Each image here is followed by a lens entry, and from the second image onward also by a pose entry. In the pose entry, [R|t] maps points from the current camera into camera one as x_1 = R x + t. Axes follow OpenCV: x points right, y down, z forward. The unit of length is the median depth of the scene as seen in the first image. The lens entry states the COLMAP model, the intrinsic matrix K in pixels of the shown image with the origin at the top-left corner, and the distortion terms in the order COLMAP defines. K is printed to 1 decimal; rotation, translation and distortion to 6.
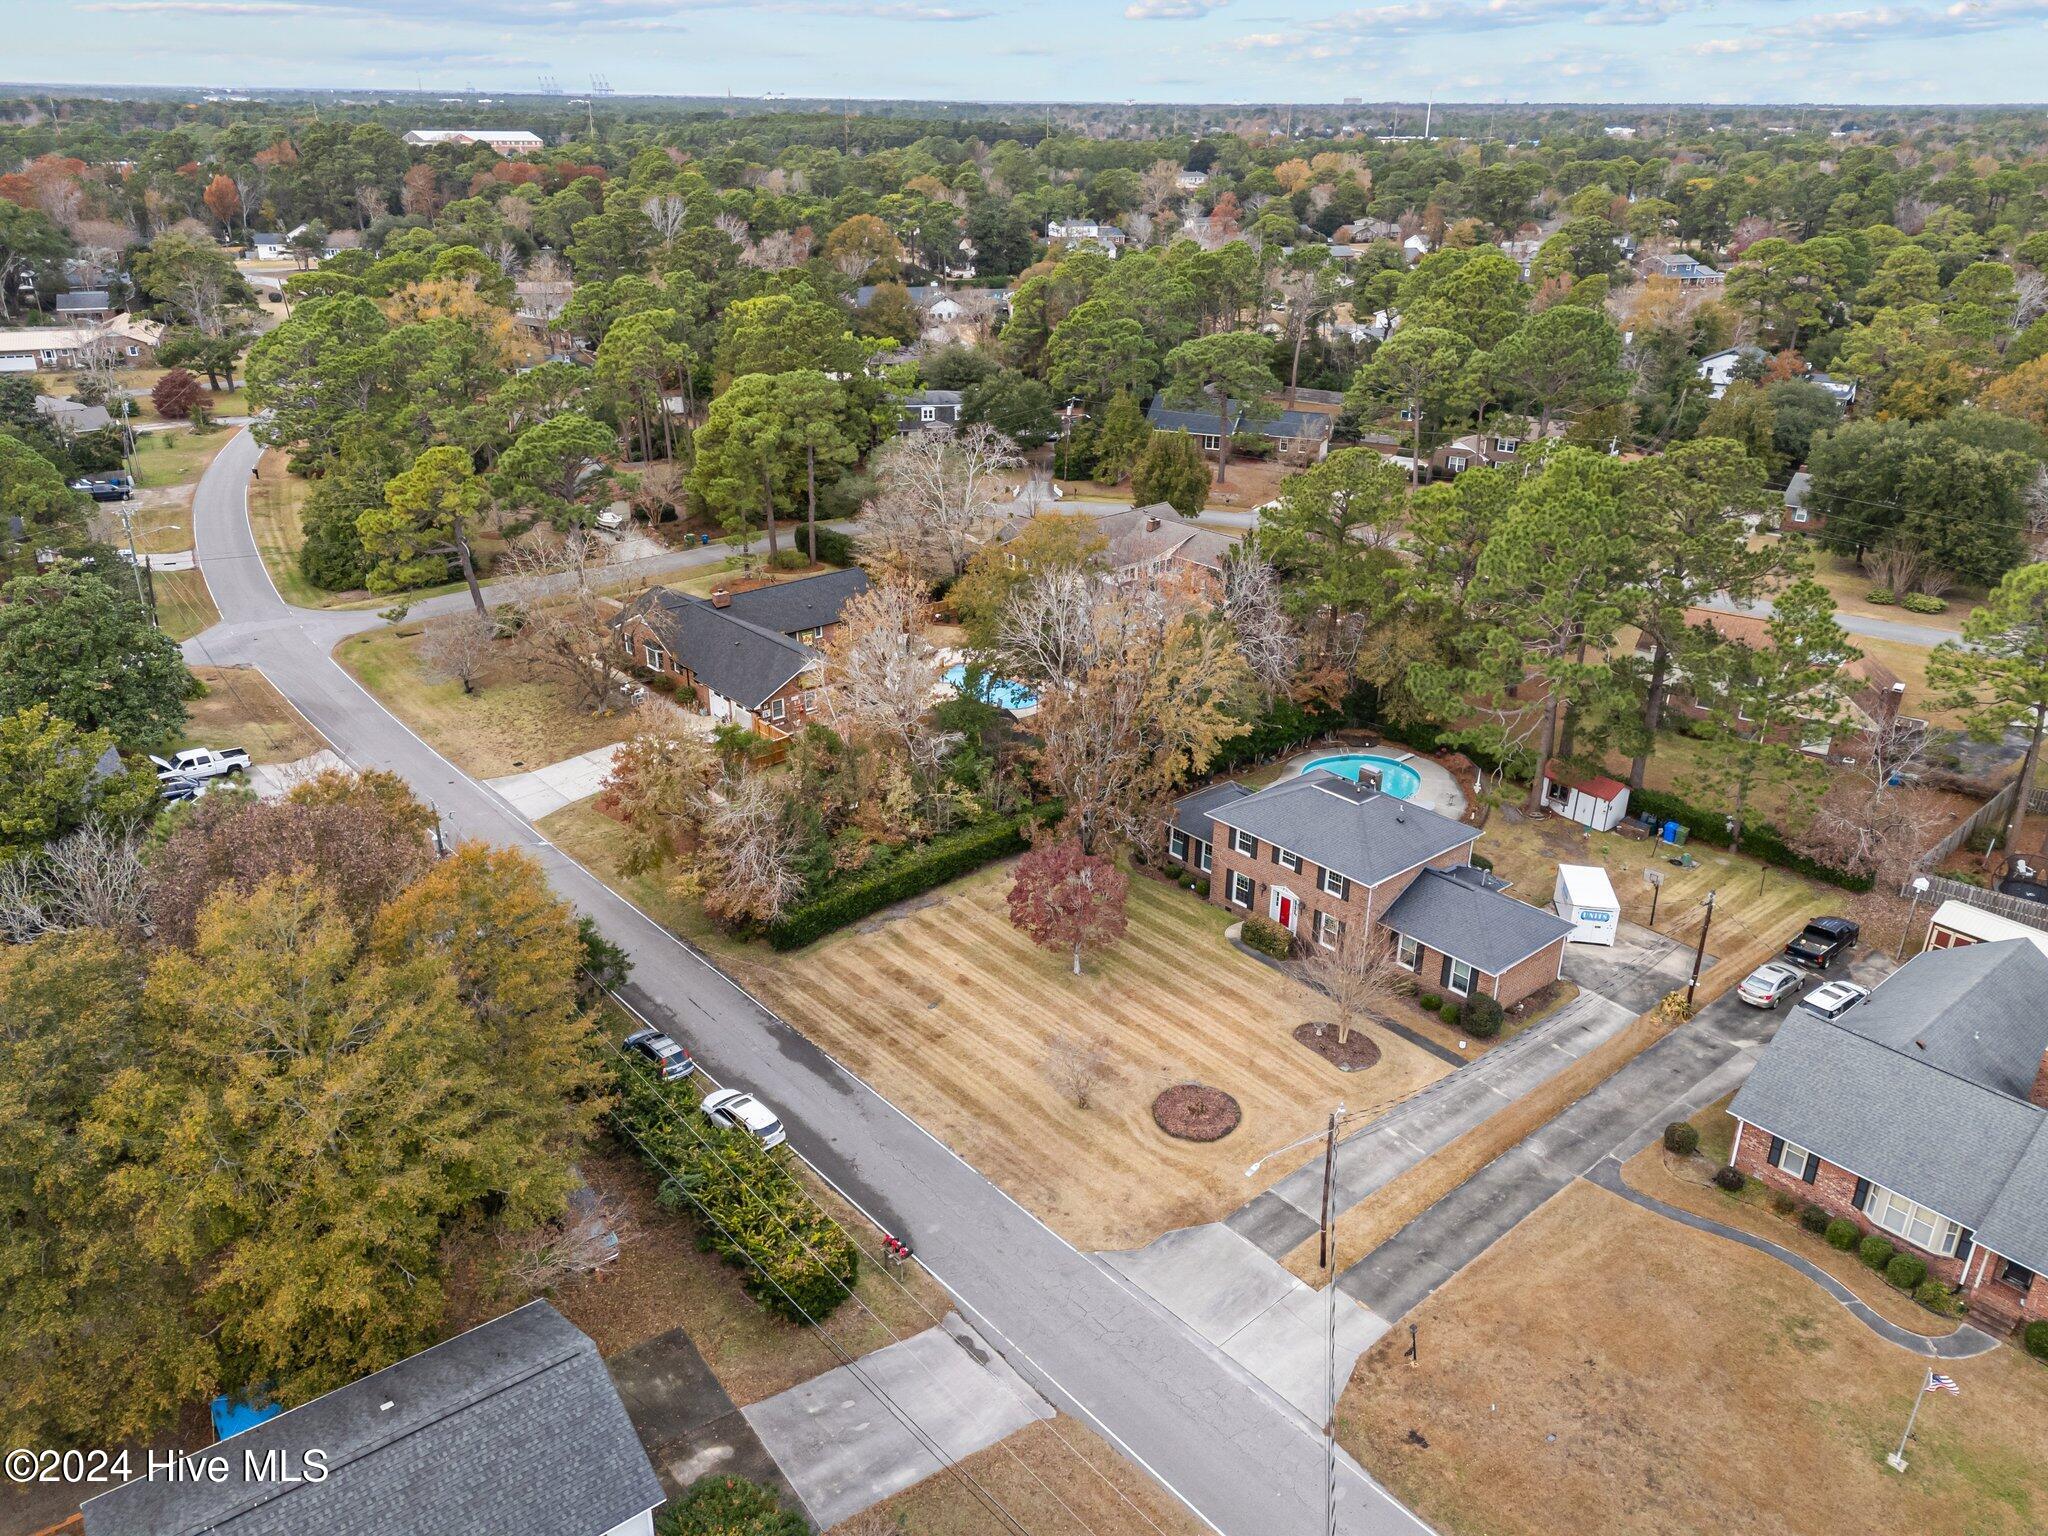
lens RADIAL K [[1500.4, 0, 1024.0], [0, 1500.4, 768.0], [0, 0, 1]] dist [0.056273, -0.001640]
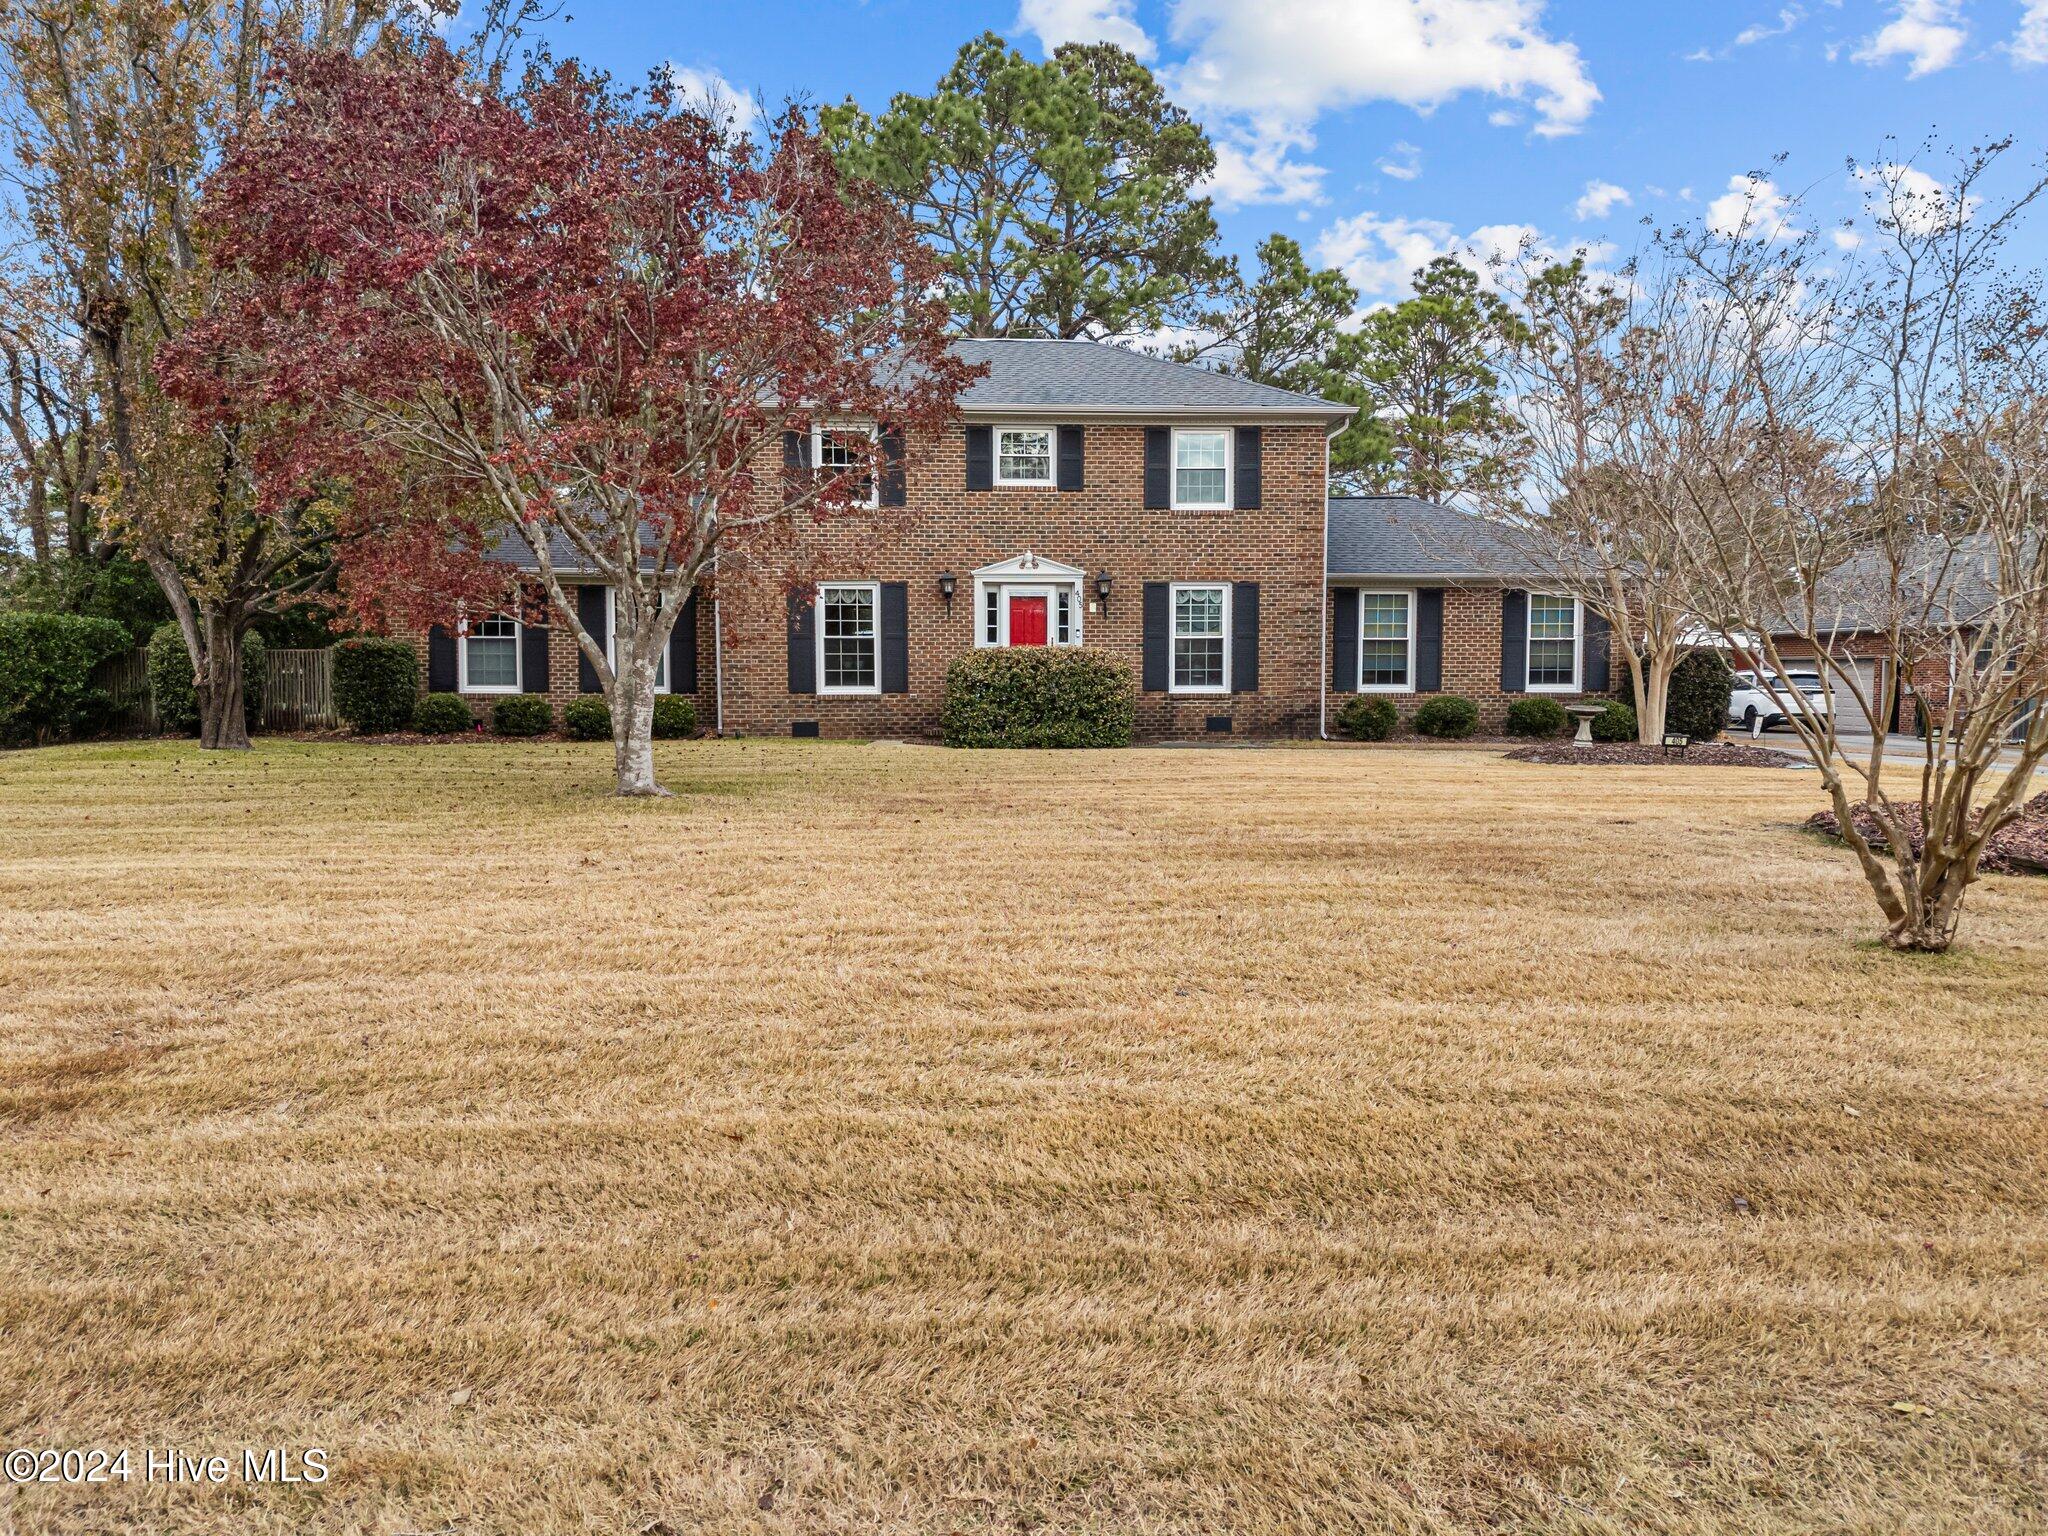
lens RADIAL K [[1500.4, 0, 1024.0], [0, 1500.4, 768.0], [0, 0, 1]] dist [0.056273, -0.001640]
pose [[0.593654, -0.080643, 0.800670, -0.089584], [0.334680, 0.929577, -0.154520, 0.183780], [-0.731823, 0.359699, 0.578836, 0.906339]]
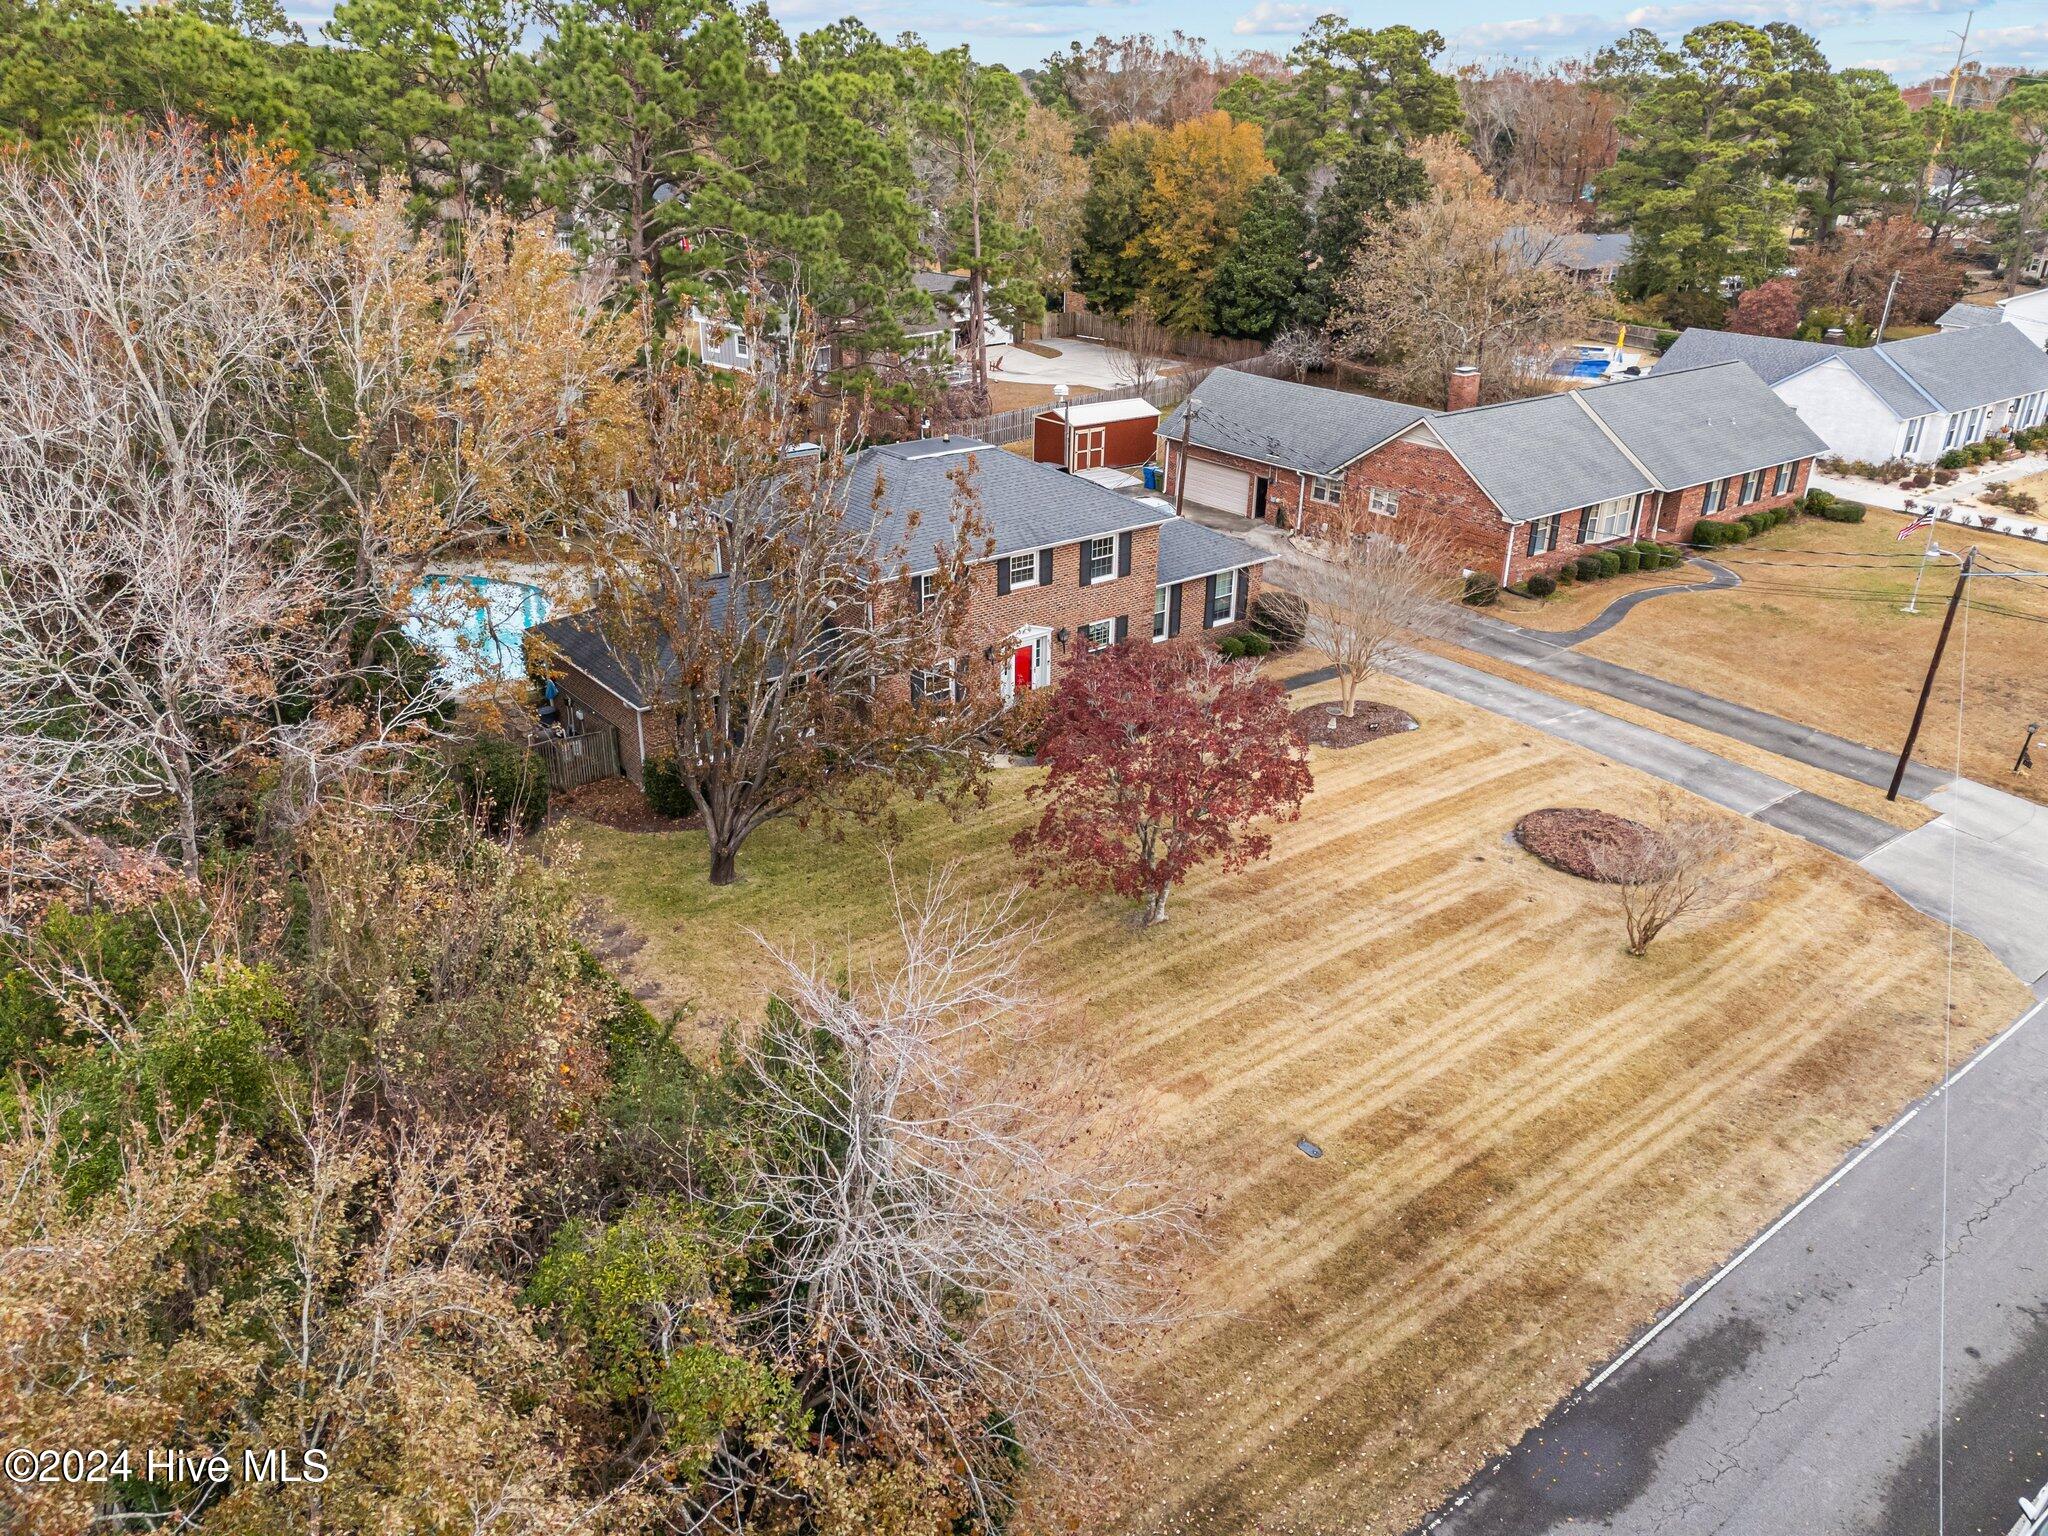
lens RADIAL K [[1500.4, 0, 1024.0], [0, 1500.4, 768.0], [0, 0, 1]] dist [0.056273, -0.001640]
pose [[0.044720, -0.423575, 0.904757, -0.363323], [0.392084, 0.840436, 0.374082, -0.086125], [-0.918842, 0.338011, 0.203662, 0.986994]]
